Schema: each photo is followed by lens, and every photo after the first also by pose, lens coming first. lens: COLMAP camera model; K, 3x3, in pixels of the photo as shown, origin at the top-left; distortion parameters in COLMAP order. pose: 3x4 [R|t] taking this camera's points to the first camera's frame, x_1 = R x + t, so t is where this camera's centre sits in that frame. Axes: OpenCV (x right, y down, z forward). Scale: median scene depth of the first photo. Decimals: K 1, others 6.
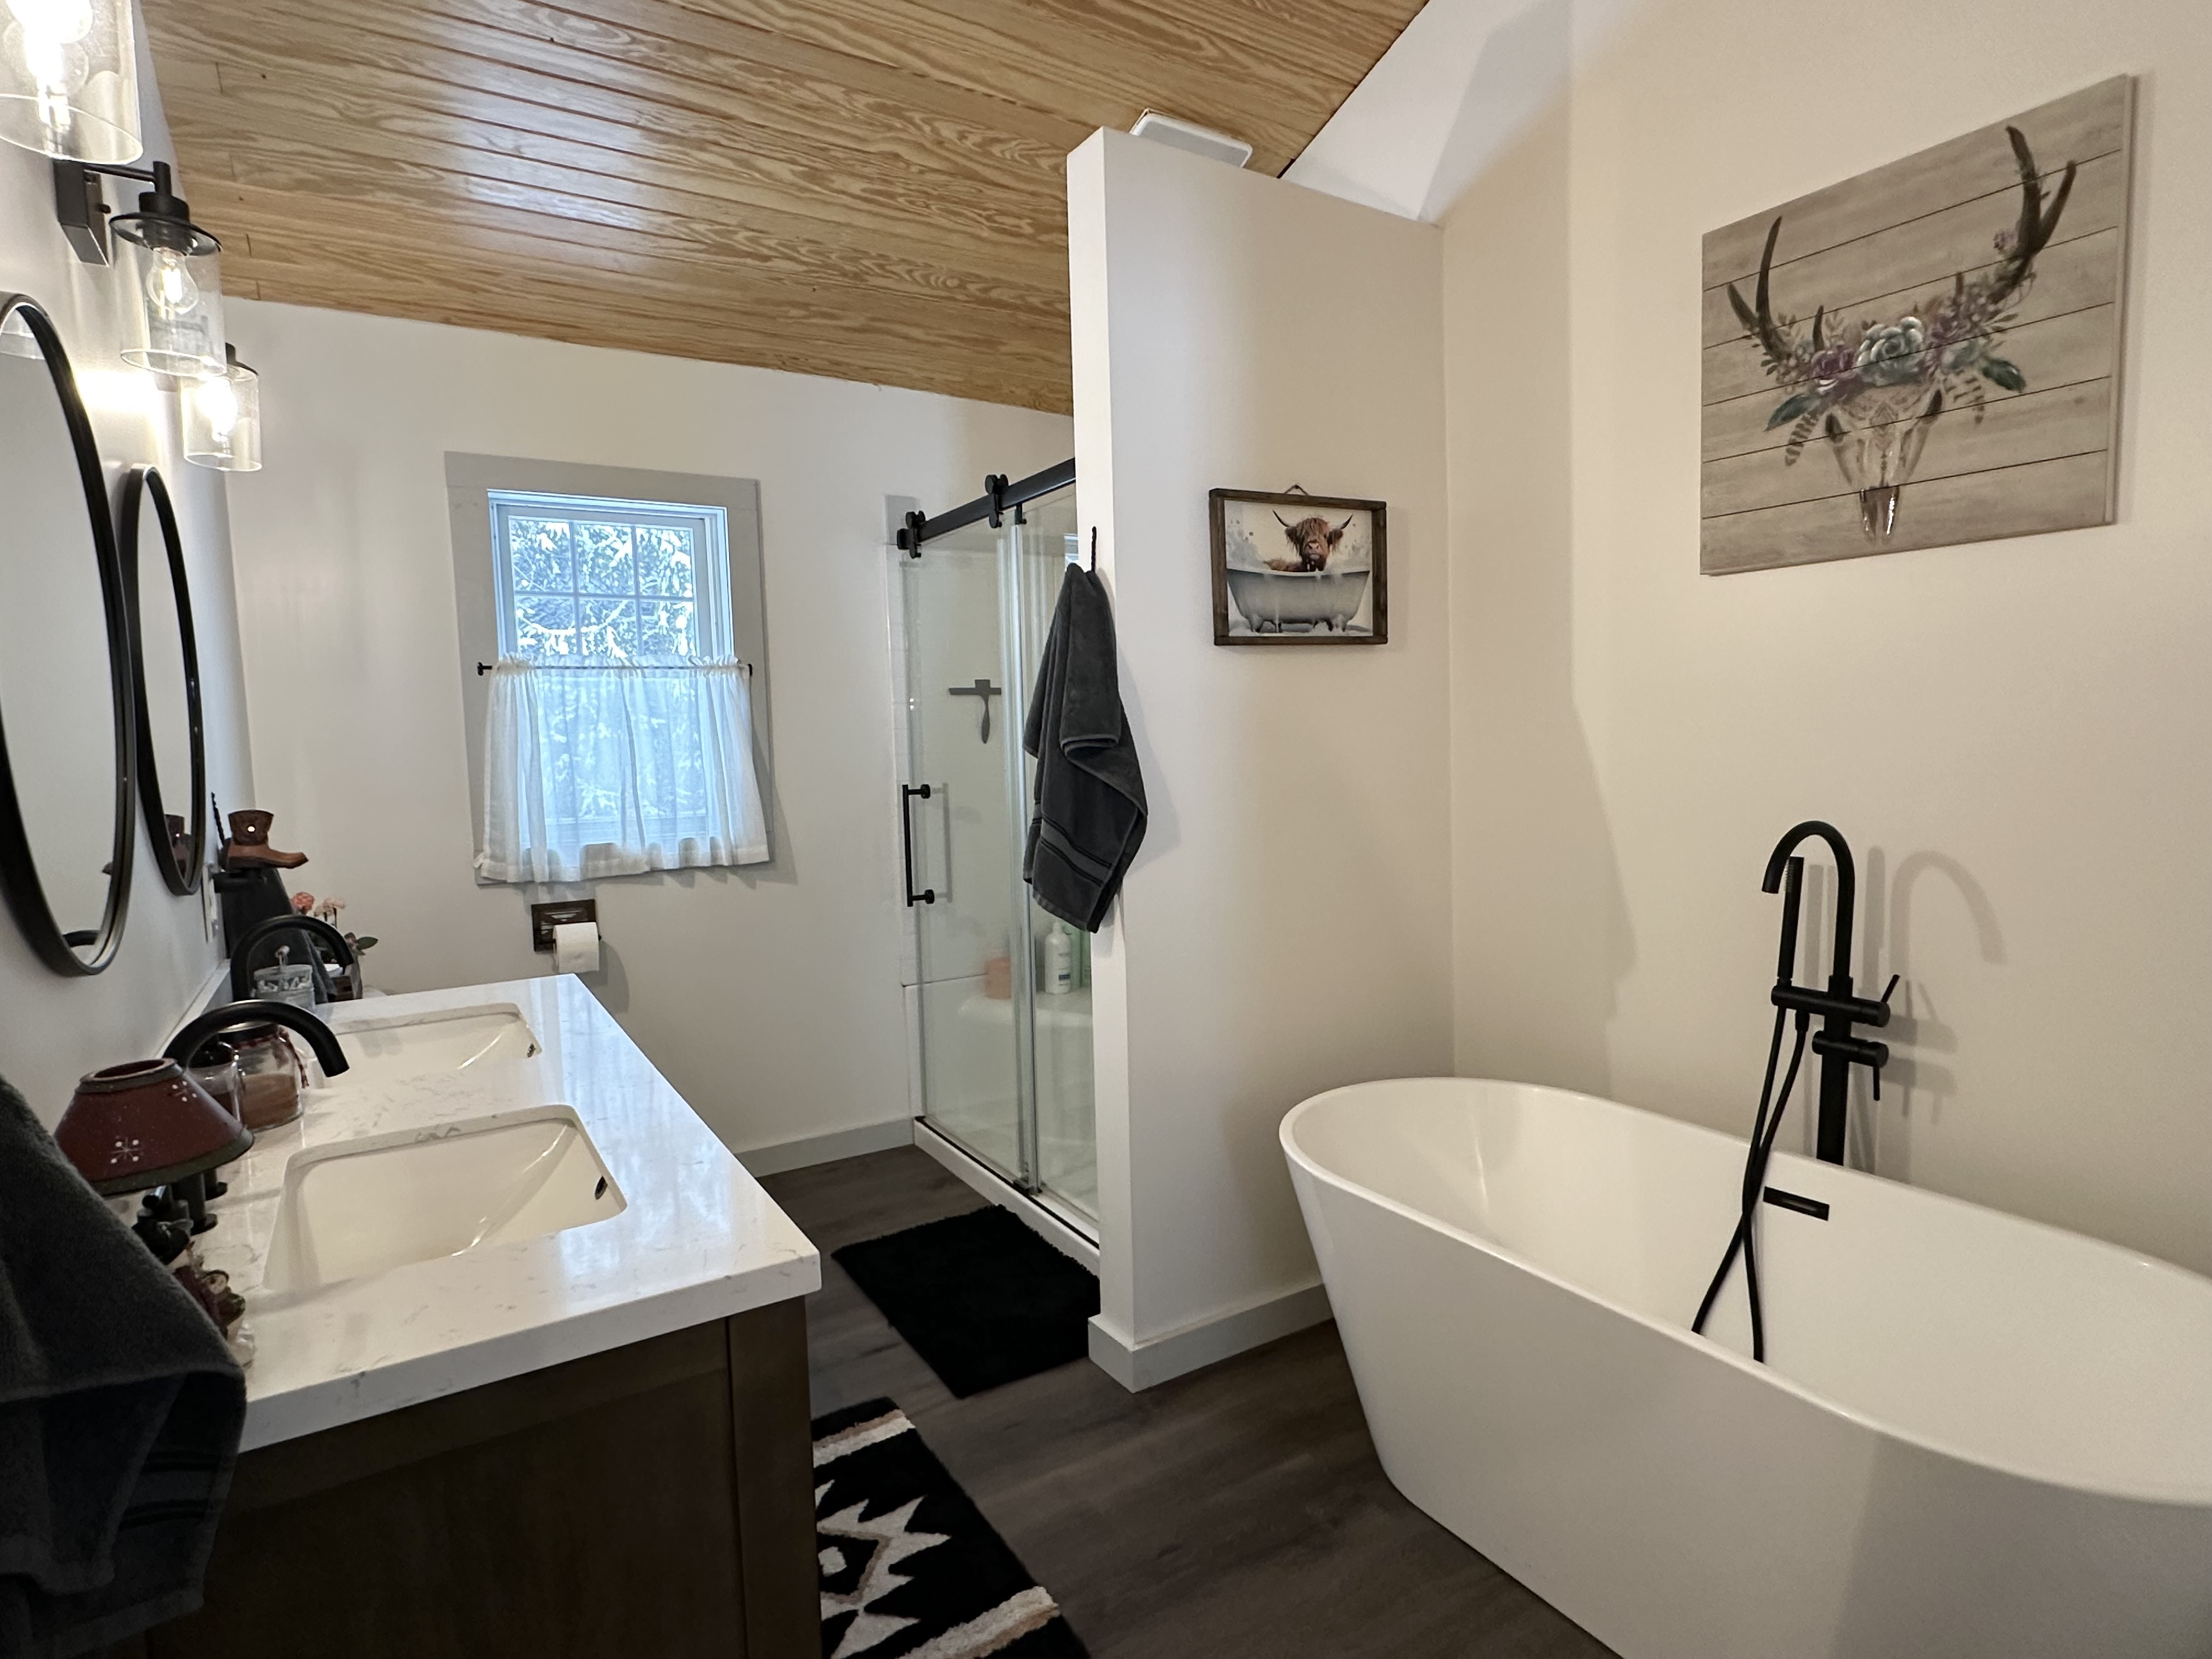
lens RADIAL K [[1159.9, 0, 1106.8], [0, 1159.9, 836.0], [0, 0, 1]] dist [0.001918, -0.002791]
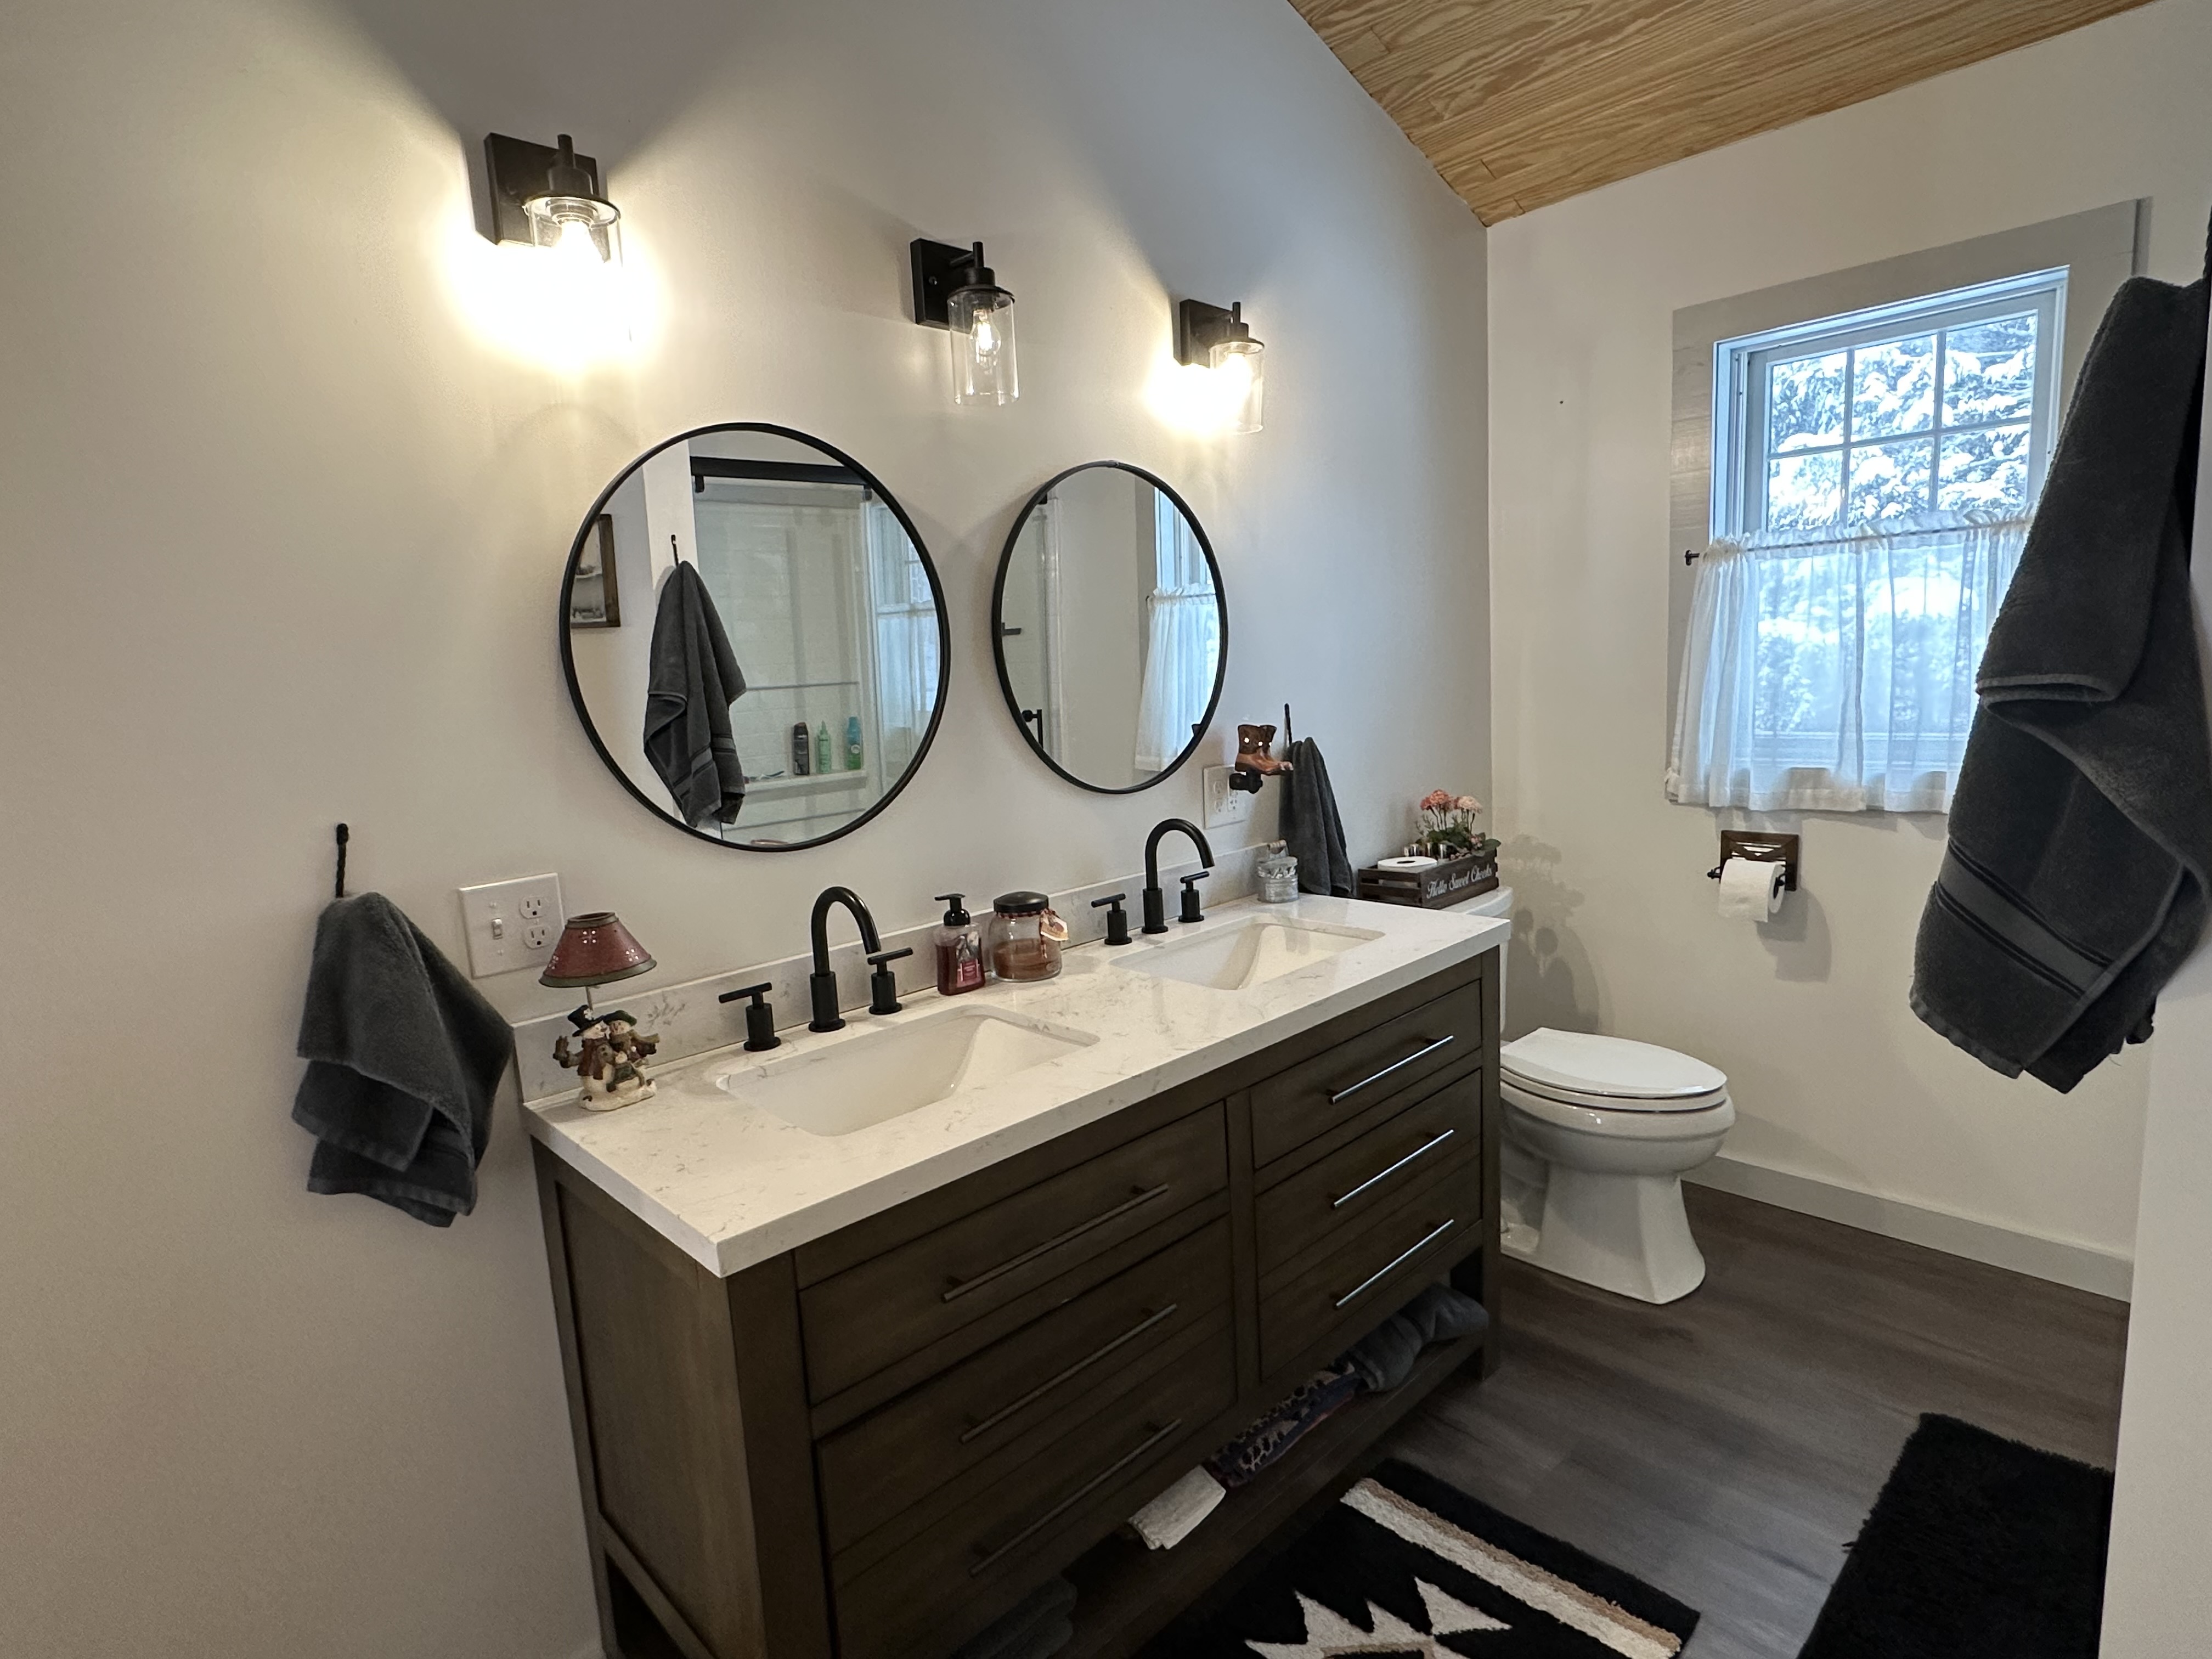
lens RADIAL K [[1159.9, 0, 1087.2], [0, 1159.9, 835.6], [0, 0, 1]] dist [0.001918, -0.002791]
pose [[0.204749, 0.160789, -0.965518, 0.250821], [-0.034926, 0.986988, 0.156958, -0.057945], [0.978191, 0.001584, 0.207700, 0.368664]]
